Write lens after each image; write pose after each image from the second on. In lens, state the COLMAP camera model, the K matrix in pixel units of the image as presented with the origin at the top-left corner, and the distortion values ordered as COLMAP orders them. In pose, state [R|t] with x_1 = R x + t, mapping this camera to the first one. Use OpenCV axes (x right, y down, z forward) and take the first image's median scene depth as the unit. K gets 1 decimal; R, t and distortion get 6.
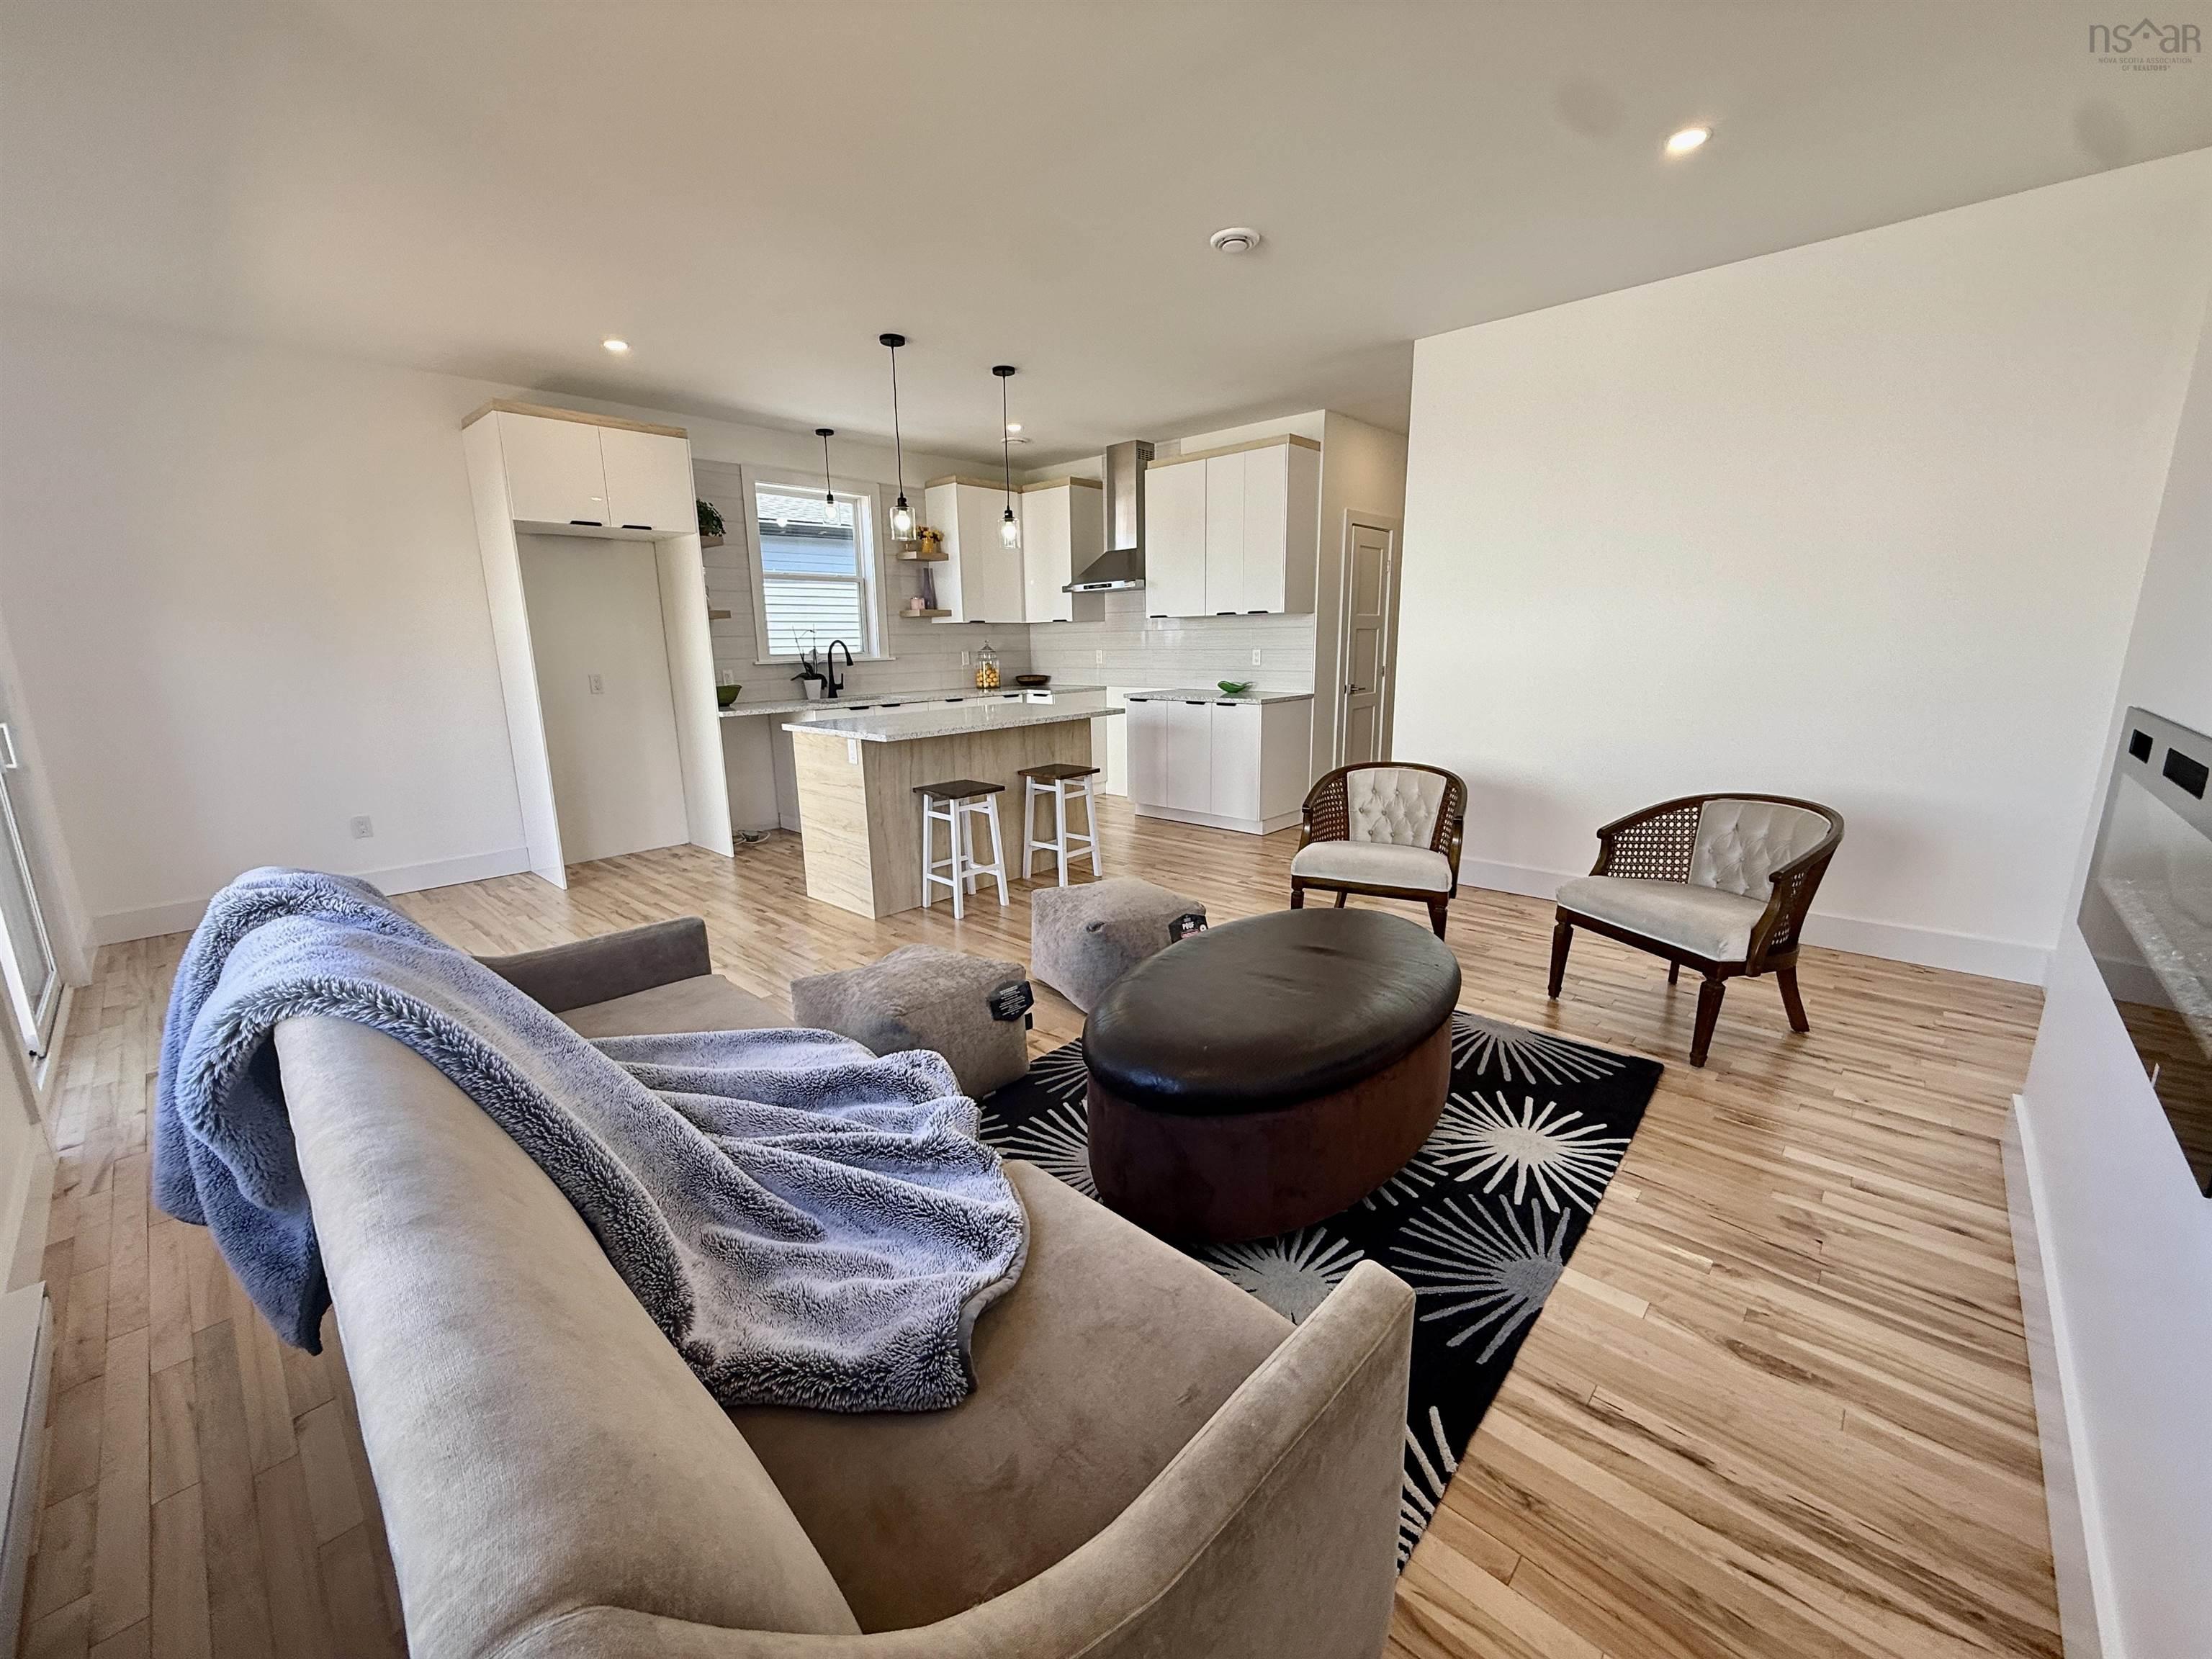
lens RADIAL K [[878.4, 0, 1100.8], [0, 878.4, 828.4], [0, 0, 1]] dist [0.001818, -0.000103]
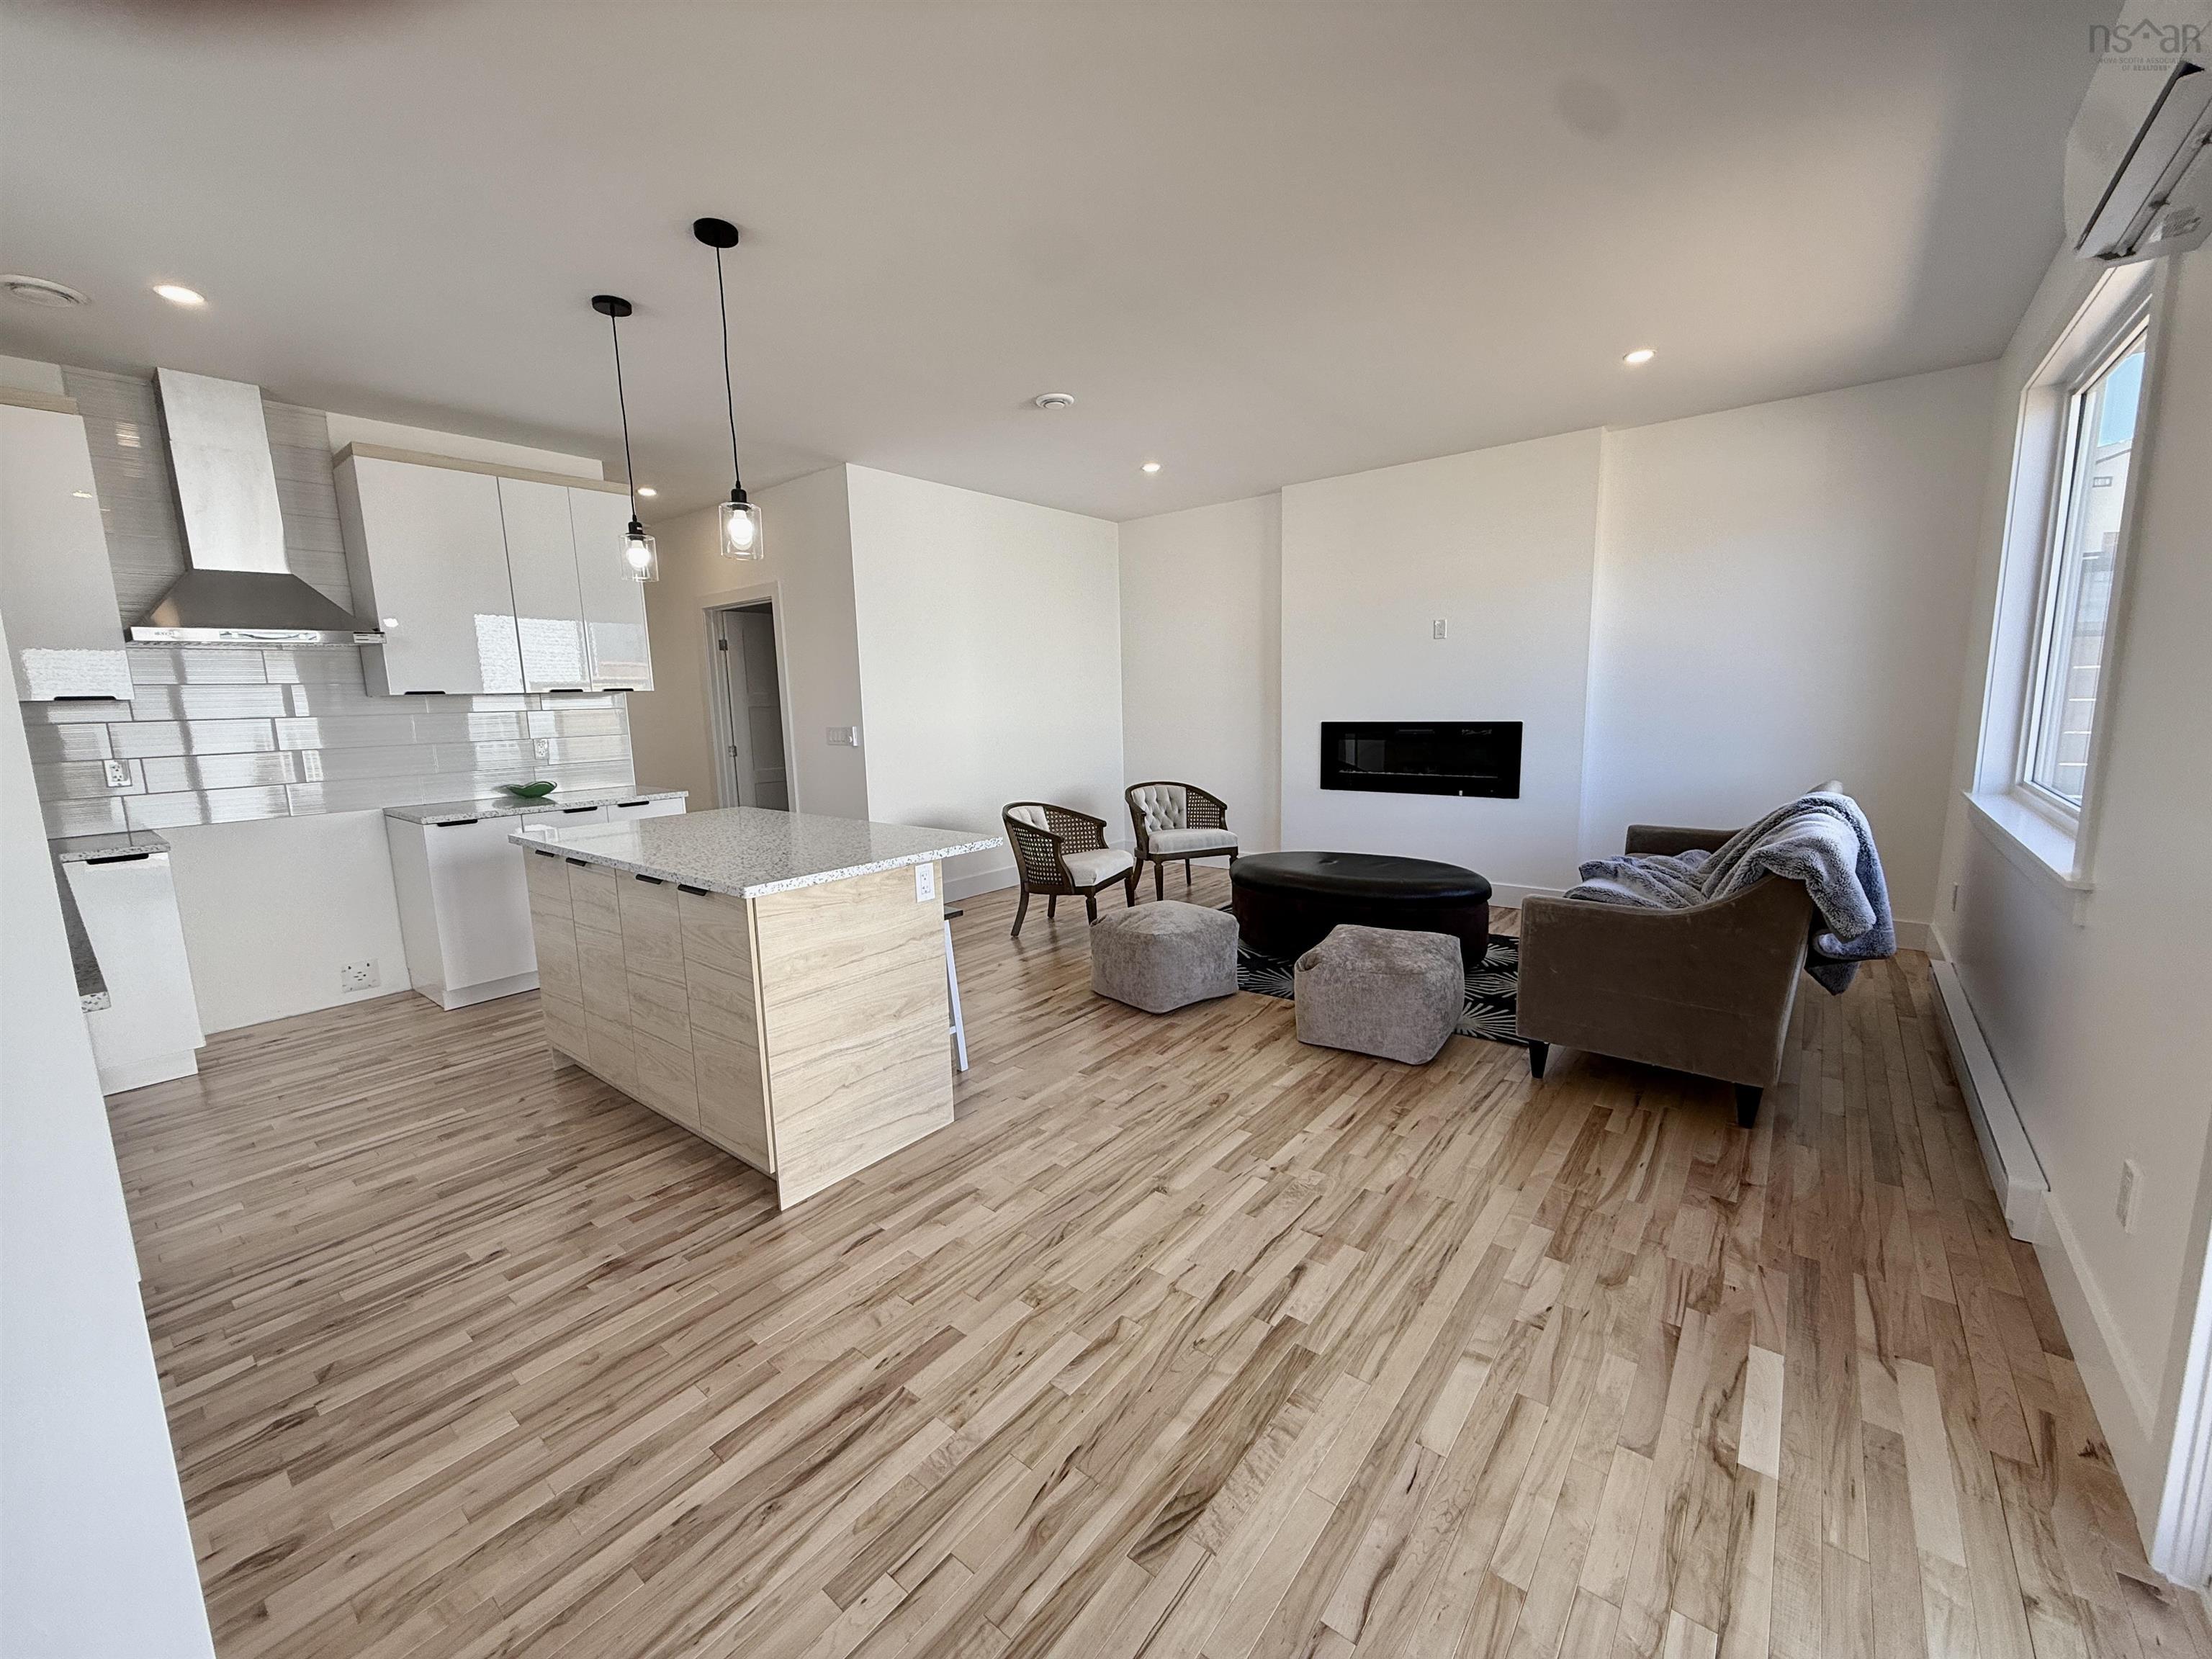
lens RADIAL K [[878.4, 0, 1099.3], [0, 878.4, 822.9], [0, 0, 1]] dist [0.001818, -0.000103]
pose [[-0.068437, -0.125852, 0.989686, -0.612883], [0.237843, 0.961350, 0.138696, -0.125260], [-0.968890, 0.244882, -0.035859, 0.582860]]
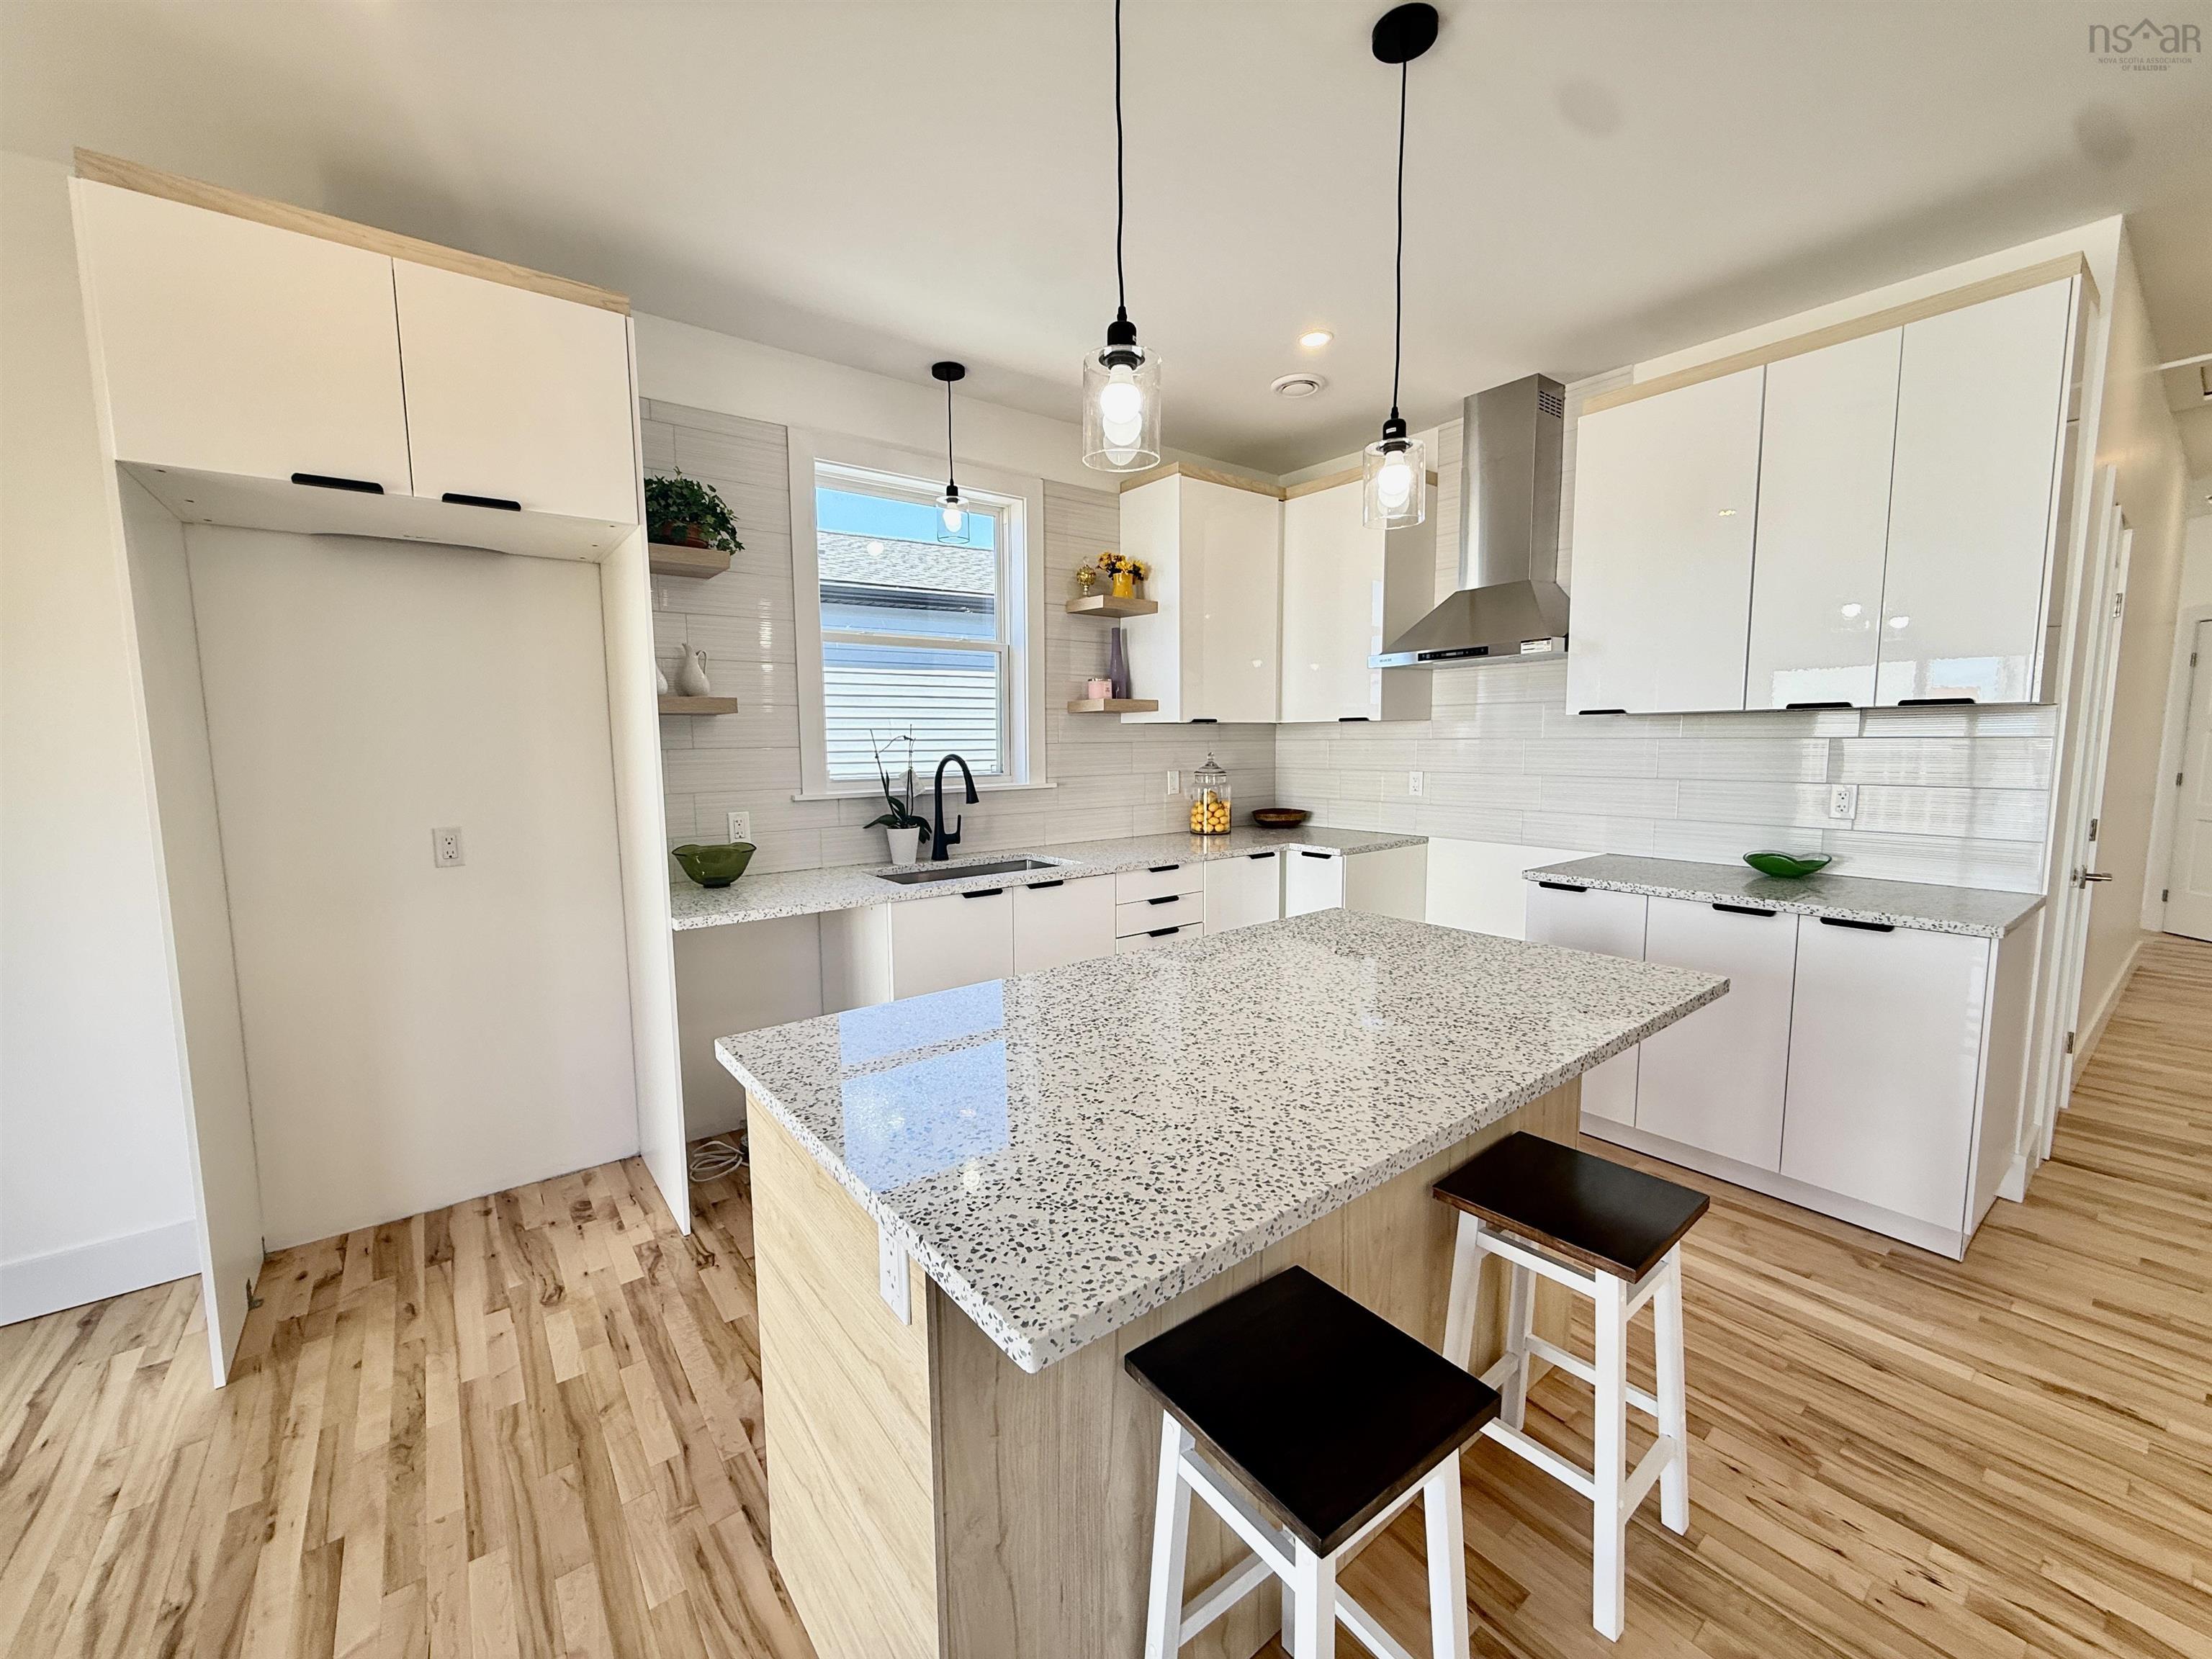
lens RADIAL K [[878.4, 0, 1098.8], [0, 878.4, 829.5], [0, 0, 1]] dist [0.001818, -0.000103]
pose [[0.986217, 0.024026, -0.163702, -0.125461], [-0.040933, 0.994074, -0.100705, -0.119991], [0.160313, 0.106018, 0.981356, 0.501179]]
